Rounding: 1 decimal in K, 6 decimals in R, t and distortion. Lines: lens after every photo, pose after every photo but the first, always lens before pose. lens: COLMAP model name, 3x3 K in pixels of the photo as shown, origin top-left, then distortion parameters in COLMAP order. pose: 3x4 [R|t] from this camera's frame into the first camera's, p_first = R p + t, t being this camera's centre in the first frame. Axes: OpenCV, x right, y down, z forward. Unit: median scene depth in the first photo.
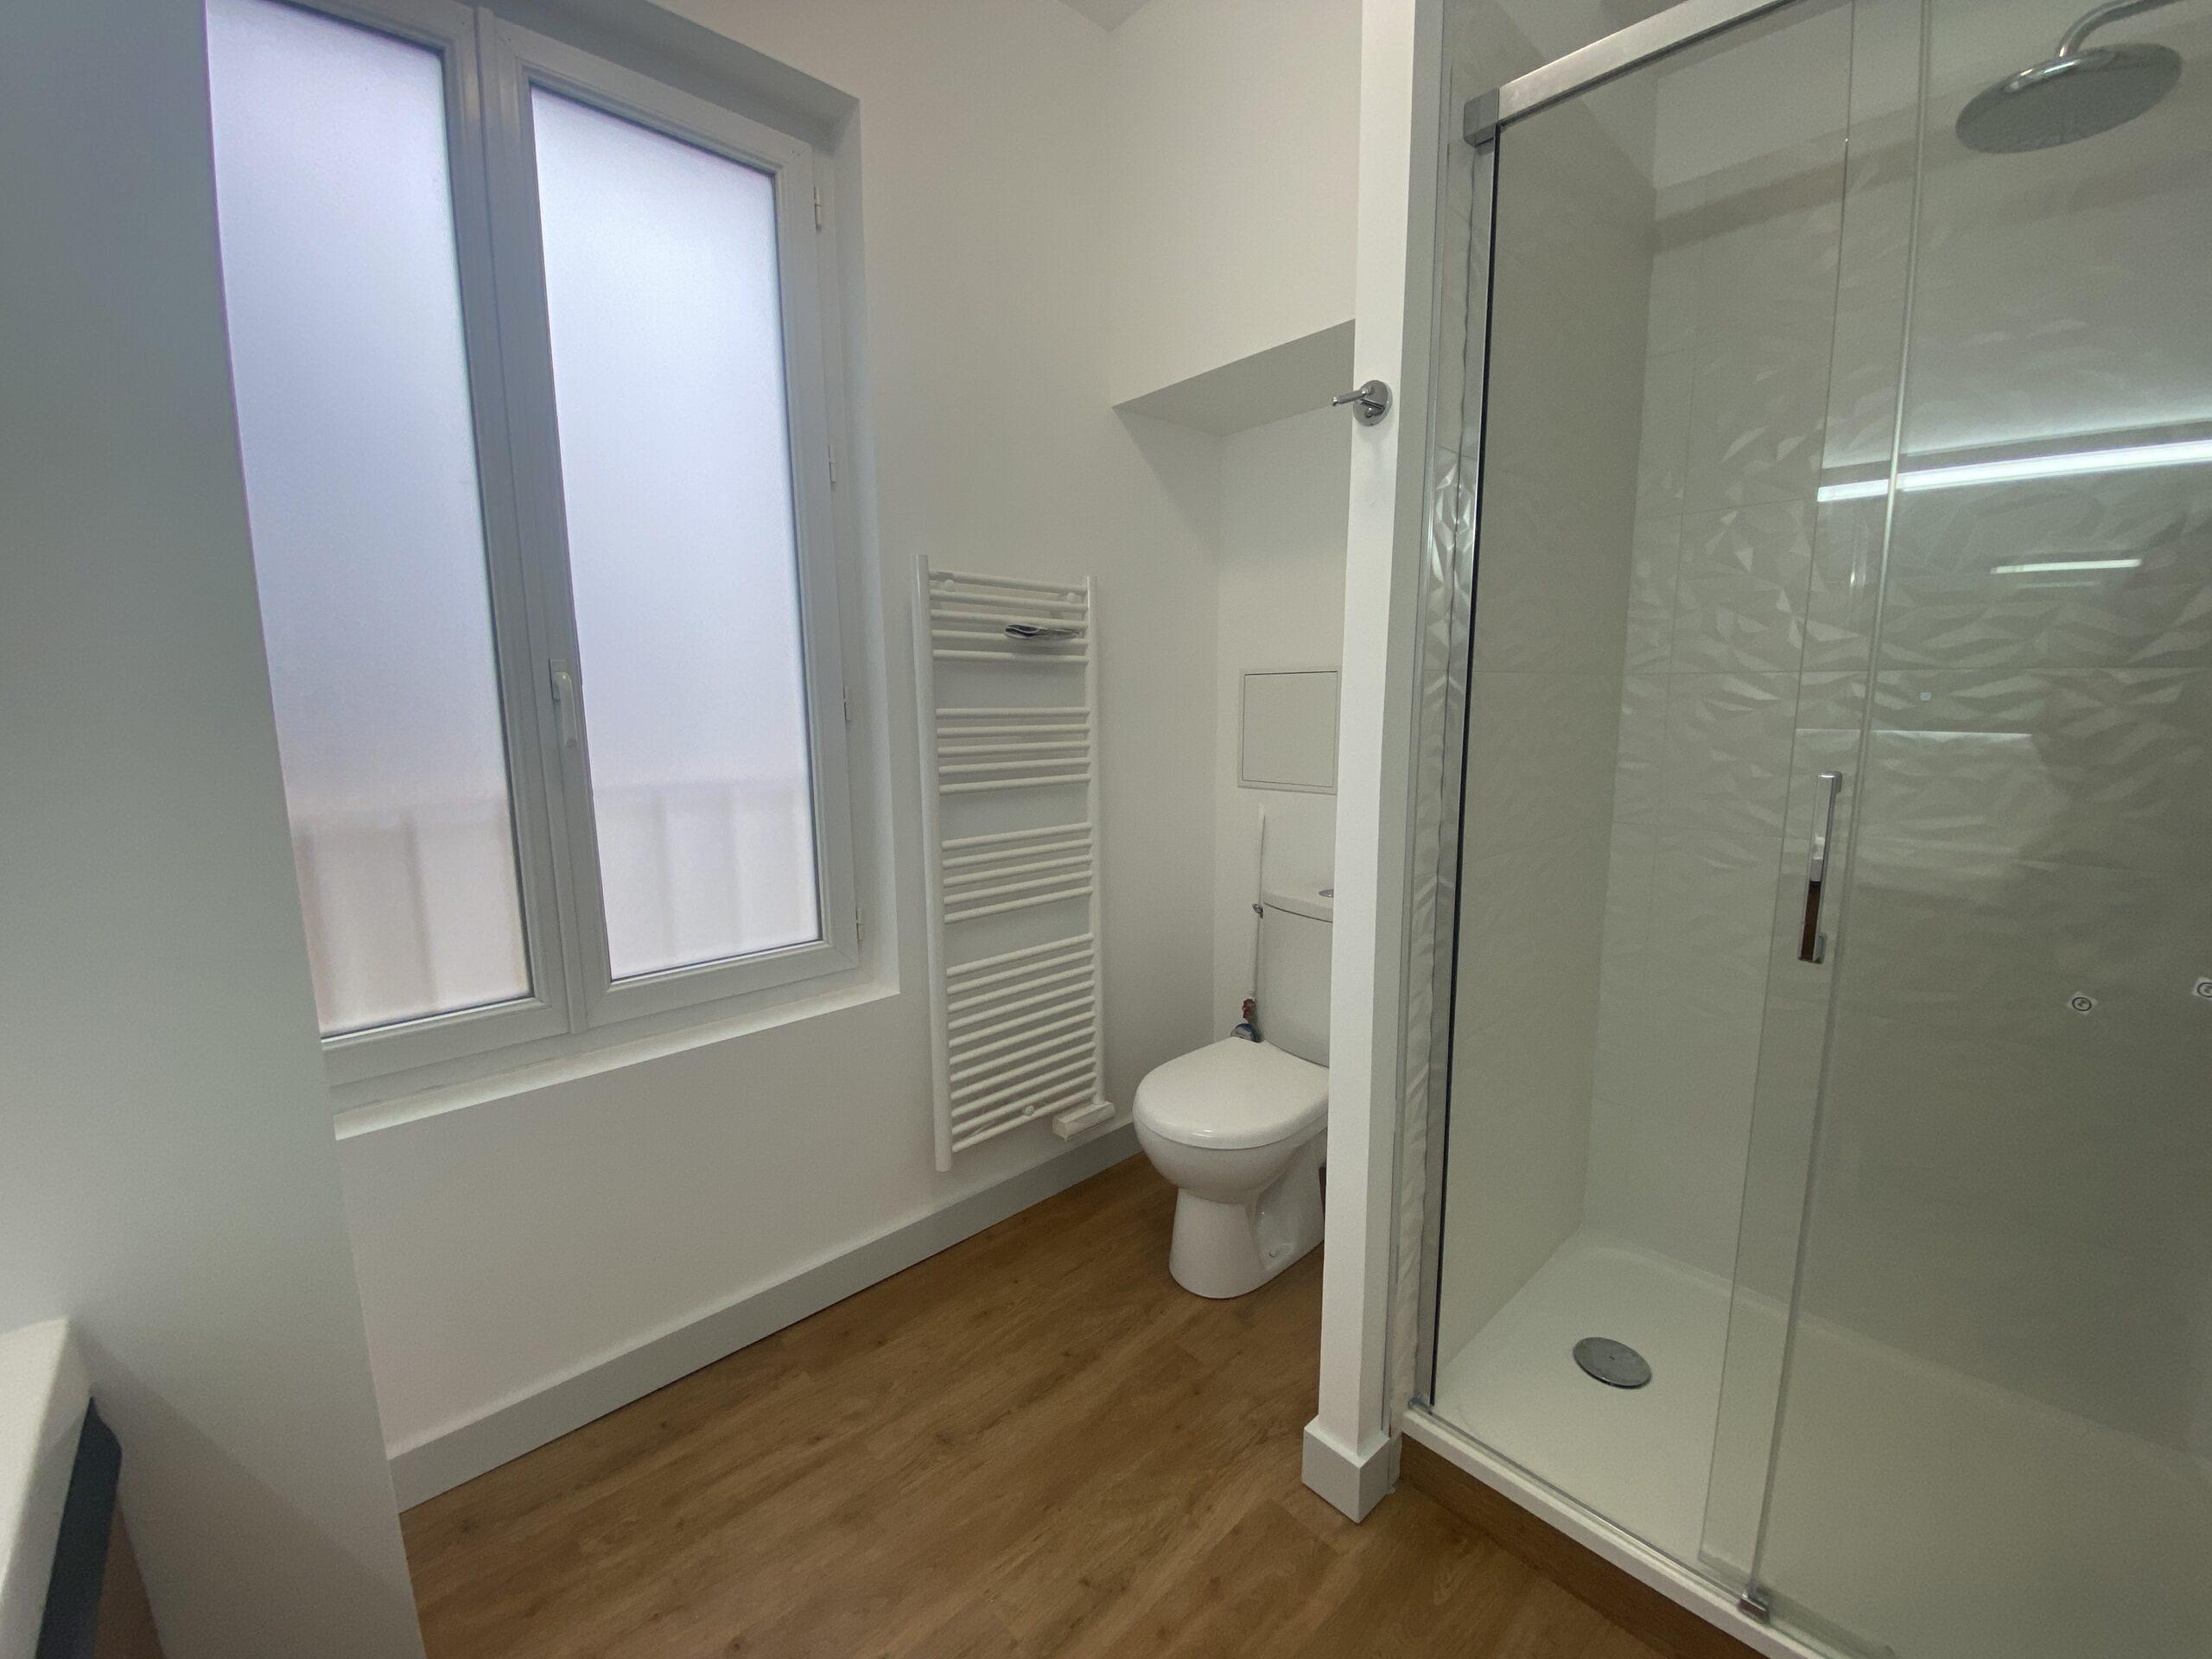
lens RADIAL K [[884.7, 0, 1103.0], [0, 884.7, 830.4], [0, 0, 1]] dist [0.056204, -0.040993]
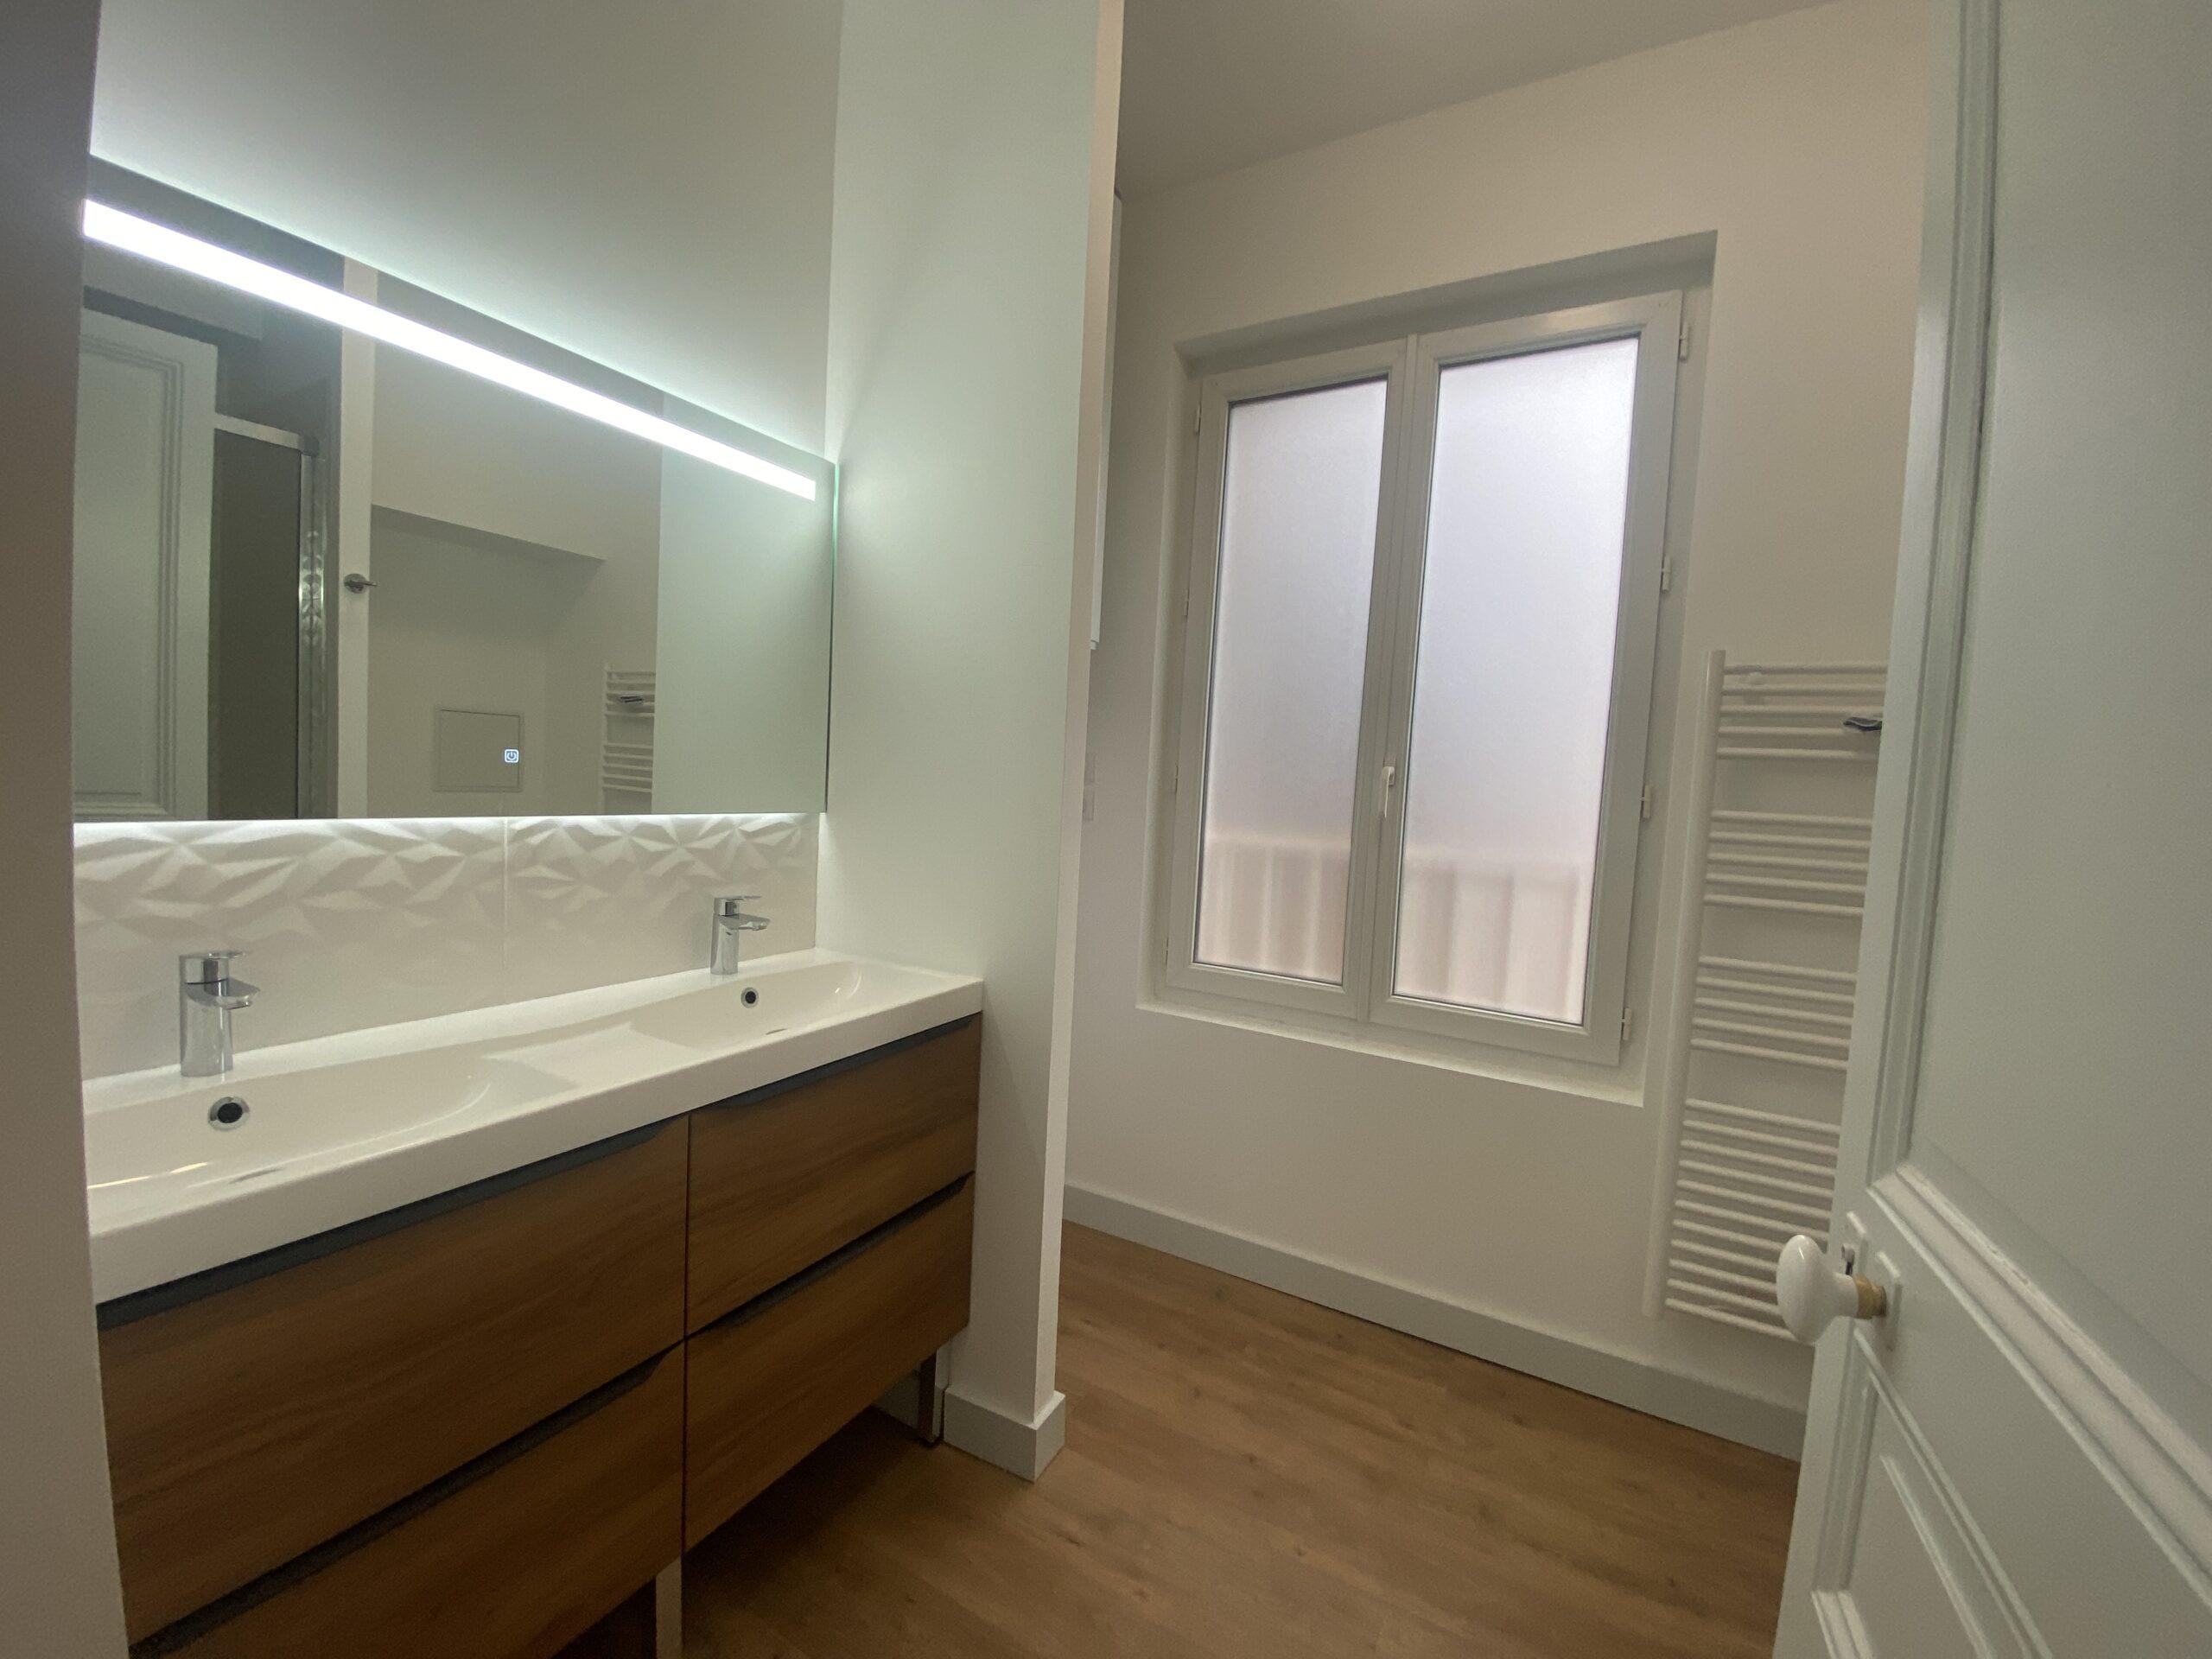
lens RADIAL K [[884.7, 0, 1103.0], [0, 884.7, 830.4], [0, 0, 1]] dist [0.056204, -0.040993]
pose [[0.323168, 0.082387, -0.942748, 0.527301], [-0.192325, 0.981131, 0.019814, -0.014700], [0.926592, 0.174911, 0.332916, 0.115223]]
